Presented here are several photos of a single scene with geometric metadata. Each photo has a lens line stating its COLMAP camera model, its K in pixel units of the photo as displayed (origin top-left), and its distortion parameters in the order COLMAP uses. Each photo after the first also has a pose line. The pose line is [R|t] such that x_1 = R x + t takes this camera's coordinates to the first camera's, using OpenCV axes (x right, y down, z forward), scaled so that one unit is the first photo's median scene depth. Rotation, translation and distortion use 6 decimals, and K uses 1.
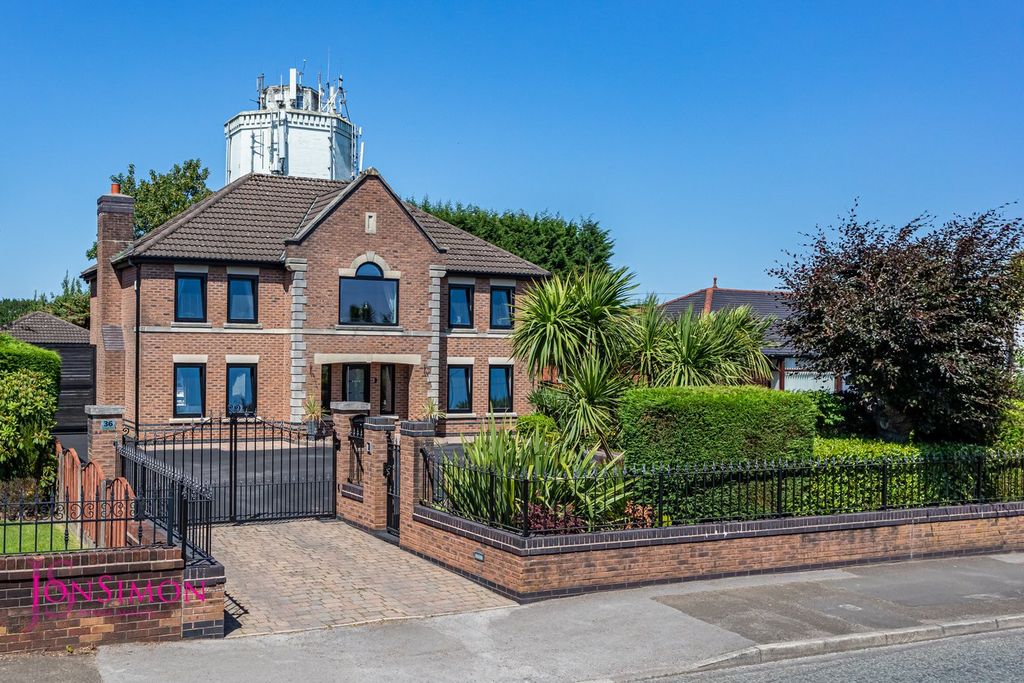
lens RADIAL K [[1039.2, 0, 386.6], [0, 1039.2, 367.2], [0, 0, 1]] dist [0.022321, 0.010355]
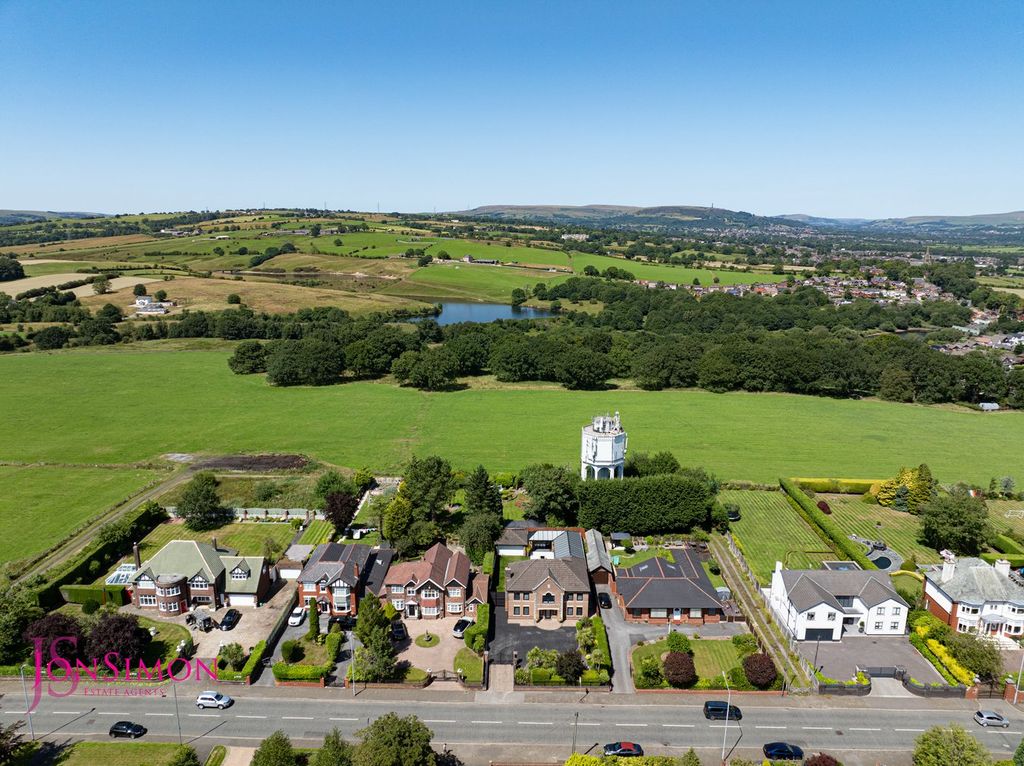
lens RADIAL K [[726.1, 0, 512.0], [0, 726.1, 383.0], [0, 0, 1]] dist [-0.034090, -0.001165]
pose [[0.902073, 0.084199, -0.423291, 1.363412], [0.003788, 0.979203, 0.202850, -2.007142], [0.431567, -0.184589, 0.882993, -2.294086]]
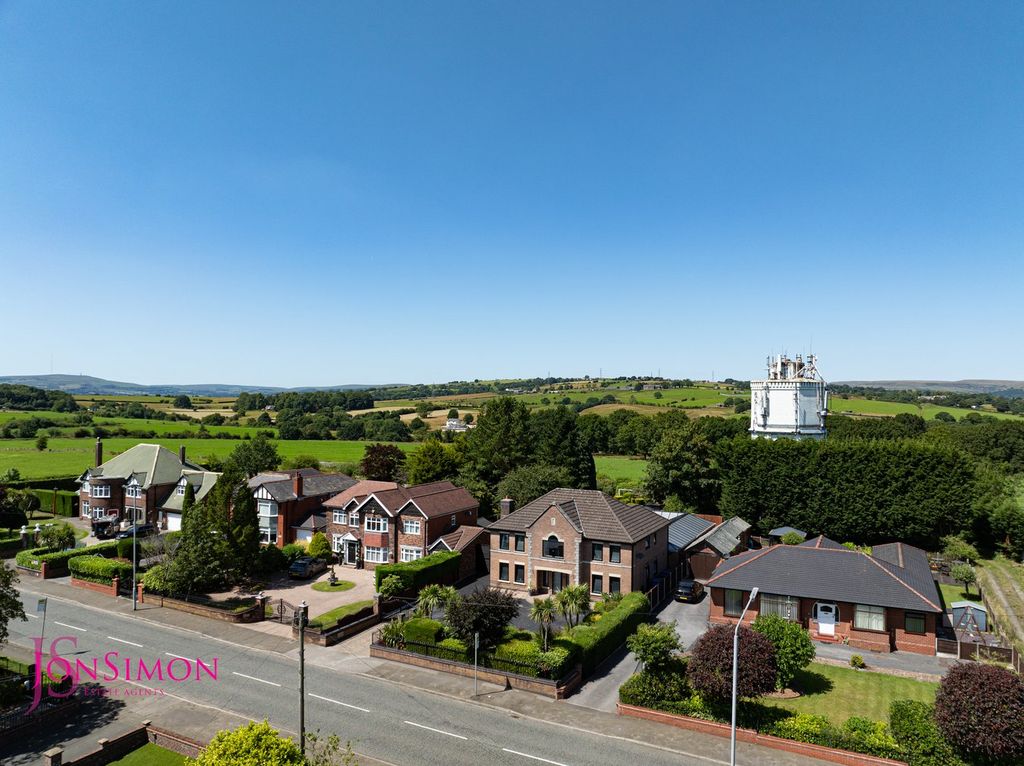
lens RADIAL K [[726.1, 0, 512.0], [0, 726.1, 383.0], [0, 0, 1]] dist [-0.034090, -0.001165]
pose [[0.613077, -0.023623, -0.789670, 1.523698], [-0.015134, 0.999018, -0.041635, -0.444449], [0.789879, 0.037476, 0.612117, -0.315544]]
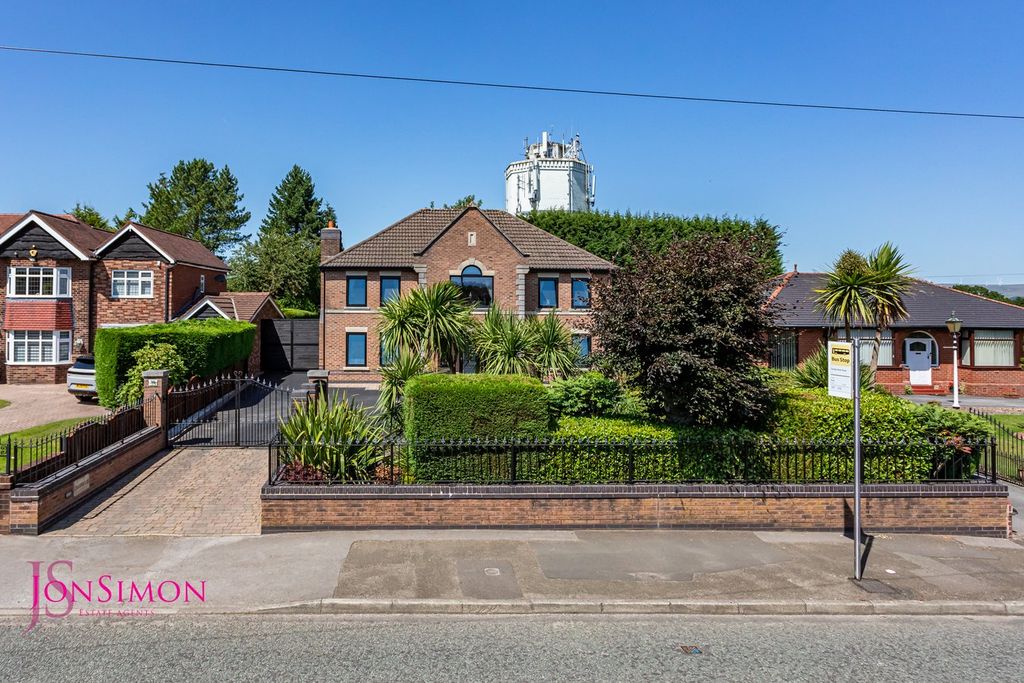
lens RADIAL K [[651.9, 0, 424.2], [0, 651.9, 294.9], [0, 0, 1]] dist [-0.001632, 0.001178]
pose [[0.921796, -0.010350, -0.387538, 0.291478], [-0.003419, 0.999388, -0.034824, -0.026760], [0.387661, 0.033426, 0.921196, 0.118922]]
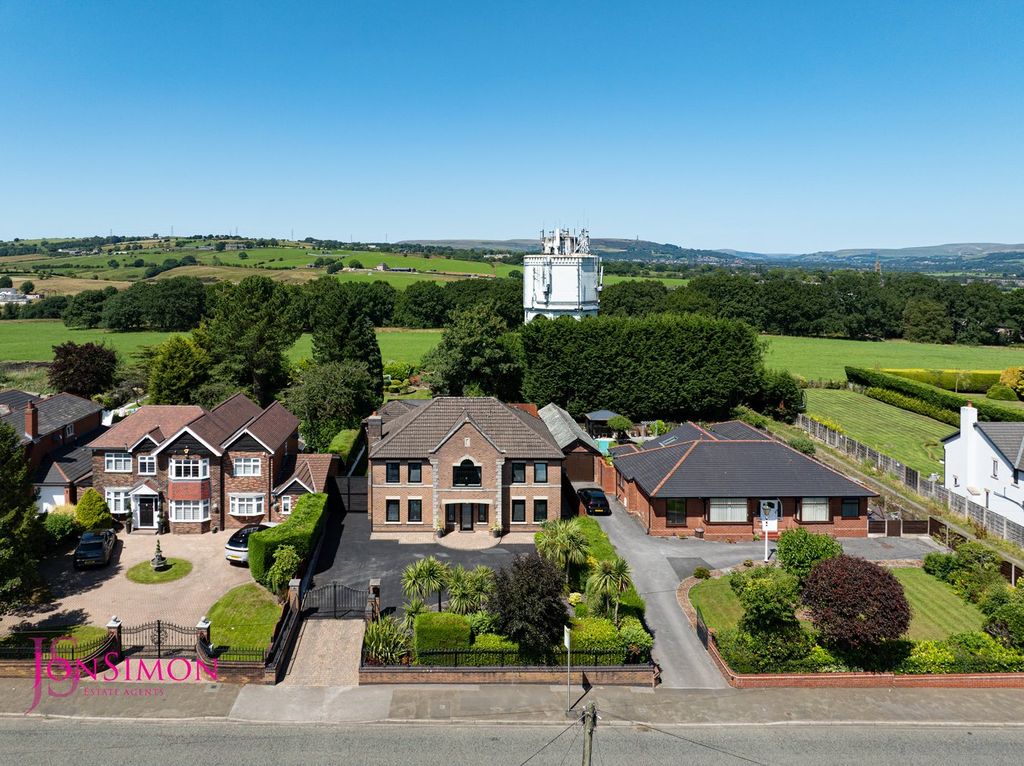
lens RADIAL K [[755.1, 0, 442.0], [0, 755.1, 264.5], [0, 0, 1]] dist [-0.024419, -0.001725]
pose [[0.907237, -0.009647, -0.420510, 0.656822], [0.004368, 0.999899, -0.013514, -0.525801], [0.420598, 0.010424, 0.907187, -0.552414]]
